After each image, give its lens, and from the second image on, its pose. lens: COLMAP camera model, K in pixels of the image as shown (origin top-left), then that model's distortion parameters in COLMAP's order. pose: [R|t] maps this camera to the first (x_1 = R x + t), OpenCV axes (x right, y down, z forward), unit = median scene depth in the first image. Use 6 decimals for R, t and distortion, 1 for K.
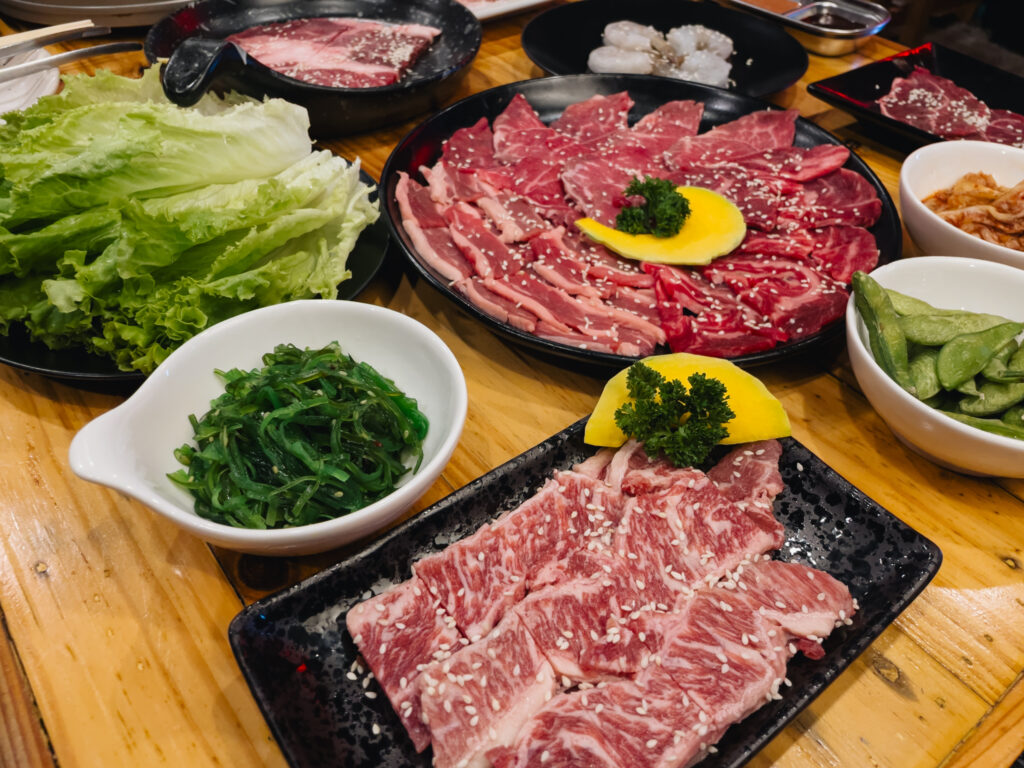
lens RADIAL K [[771.0, 0, 518.6], [0, 771.0, 386.6], [0, 0, 1]] dist [0.078558, -0.099502]
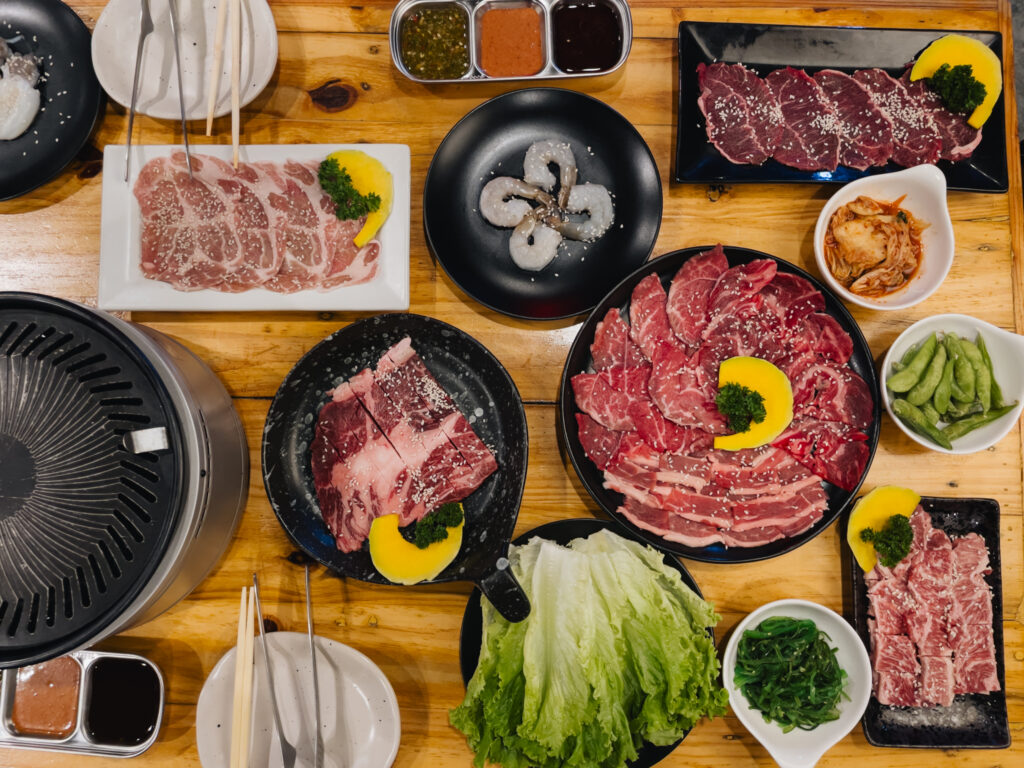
lens RADIAL K [[771.0, 0, 518.6], [0, 771.0, 386.6], [0, 0, 1]] dist [0.078558, -0.099502]
pose [[0.623088, -0.781283, 0.036849, -0.141480], [0.572448, 0.487629, 0.659182, -1.555993], [-0.532976, -0.389635, 0.751080, 0.037896]]
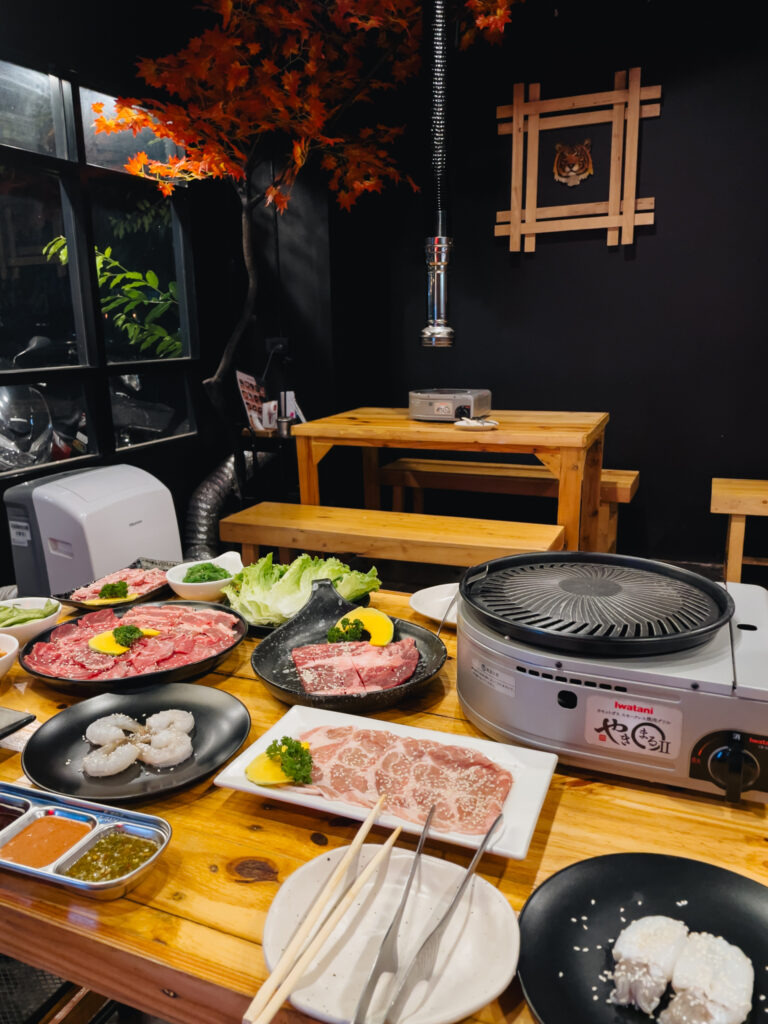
lens RADIAL K [[771.0, 0, 383.5], [0, 771.0, 527.9], [0, 0, 1]] dist [0.078558, -0.099502]
pose [[-0.874233, 0.111394, -0.472554, 0.577291], [-0.343717, 0.545412, 0.764450, -2.500566], [0.342892, 0.830733, -0.438530, 2.018113]]
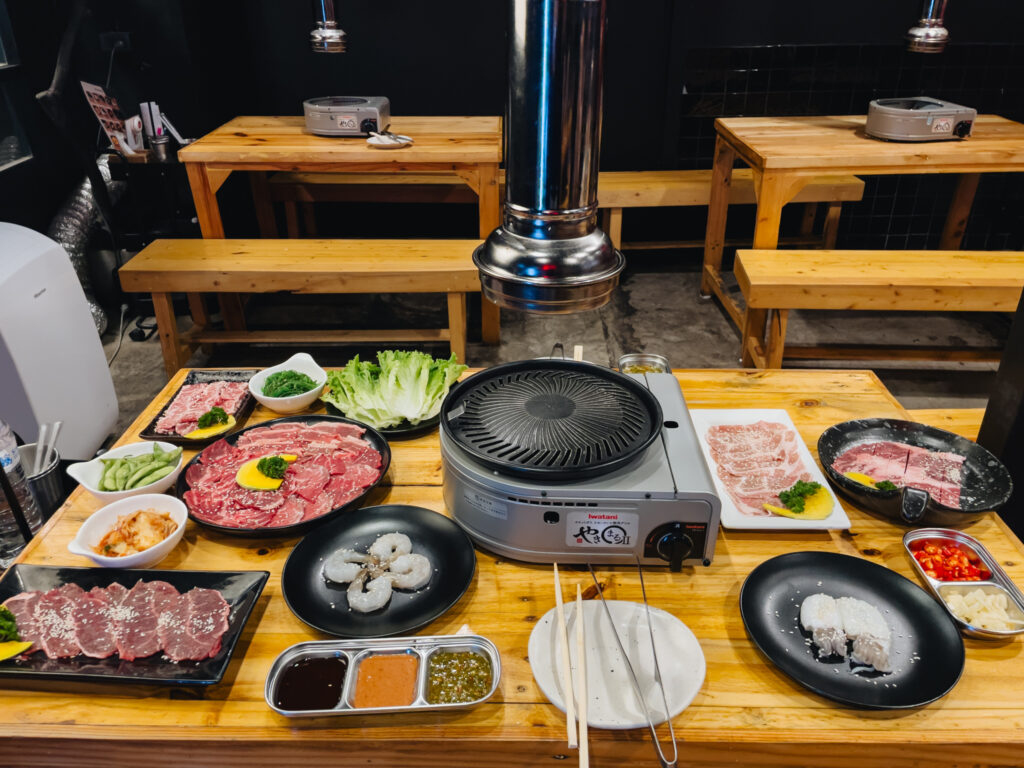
lens RADIAL K [[771.0, 0, 518.6], [0, 771.0, 386.6], [0, 0, 1]] dist [0.078558, -0.099502]
pose [[-0.619361, 0.350382, -0.702584, 1.335221], [-0.558753, 0.431934, 0.707974, -2.523420], [0.551532, 0.831063, -0.071746, 1.372755]]
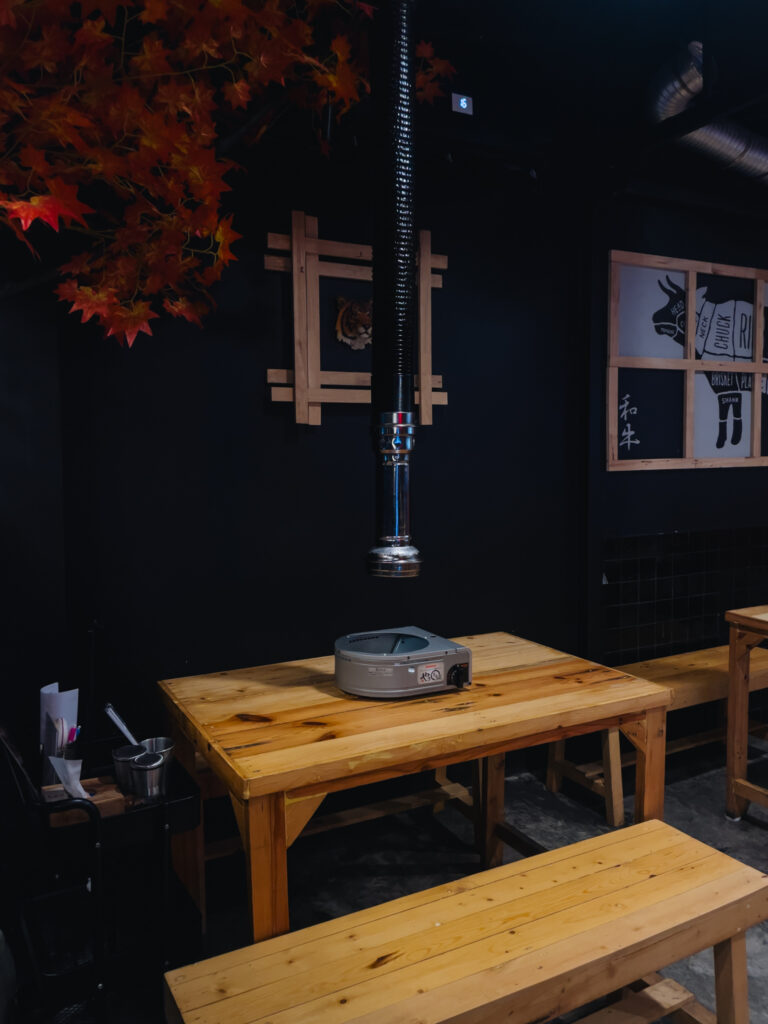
lens RADIAL K [[778.0, 0, 384.0], [0, 778.0, 512.0], [0, 0, 1]] dist [0.074959, -0.002017]
pose [[-0.177214, 0.048391, -0.982982, 1.026144], [-0.688108, 0.707995, 0.158907, 1.210429], [0.703636, 0.704558, -0.092168, -2.554813]]
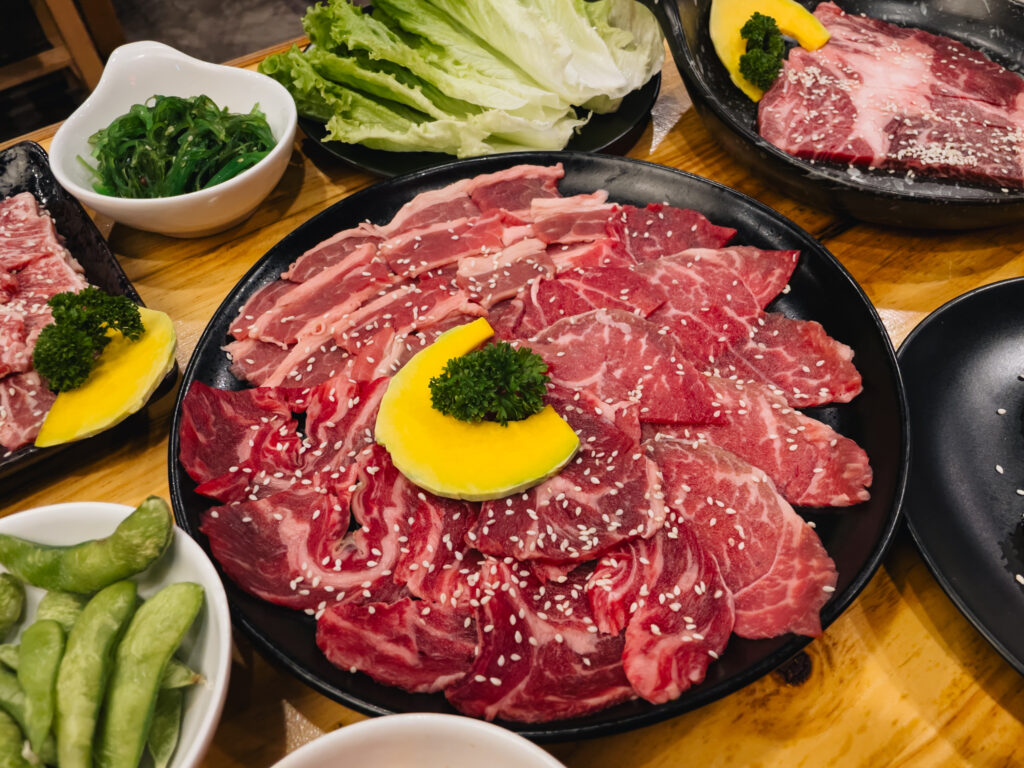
lens RADIAL K [[771.0, 0, 518.6], [0, 771.0, 386.6], [0, 0, 1]] dist [0.078558, -0.099502]
pose [[-0.035160, 0.758515, -0.650706, 0.630403], [-0.673802, 0.462872, 0.575968, -0.648846], [0.738075, 0.458698, 0.494814, 0.647579]]
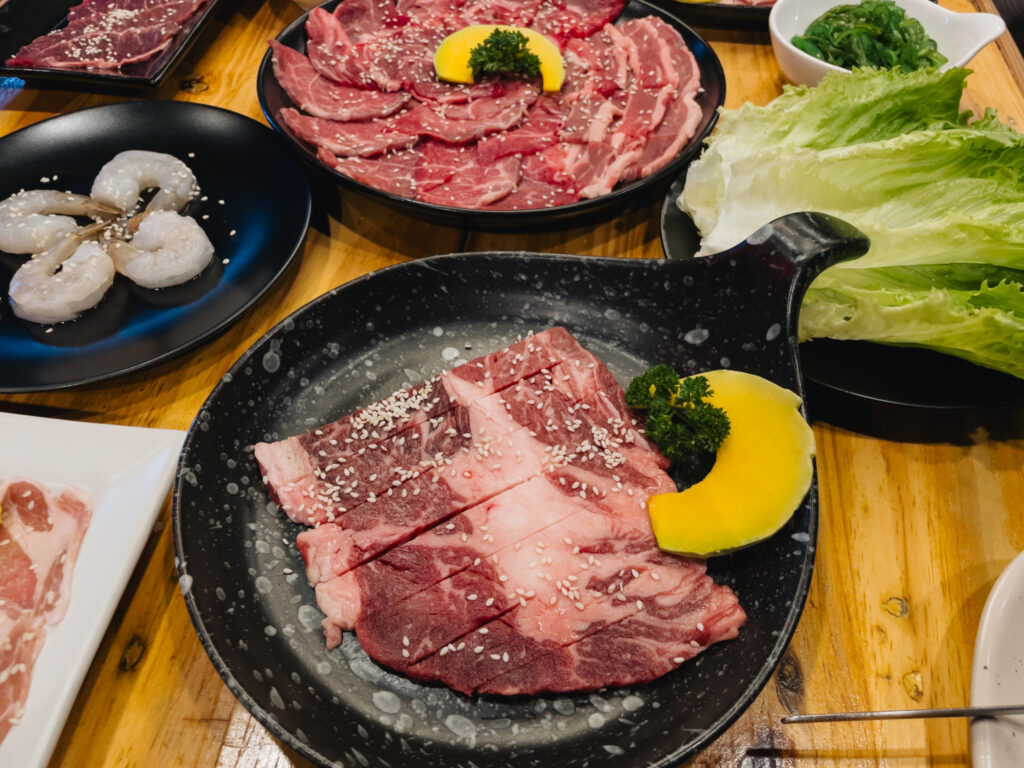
lens RADIAL K [[771.0, 0, 518.6], [0, 771.0, 386.6], [0, 0, 1]] dist [0.078558, -0.099502]
pose [[-0.703322, -0.579754, 0.411368, -0.592248], [0.472674, 0.050828, 0.879770, -1.191776], [-0.530959, 0.813205, 0.238286, 1.085866]]
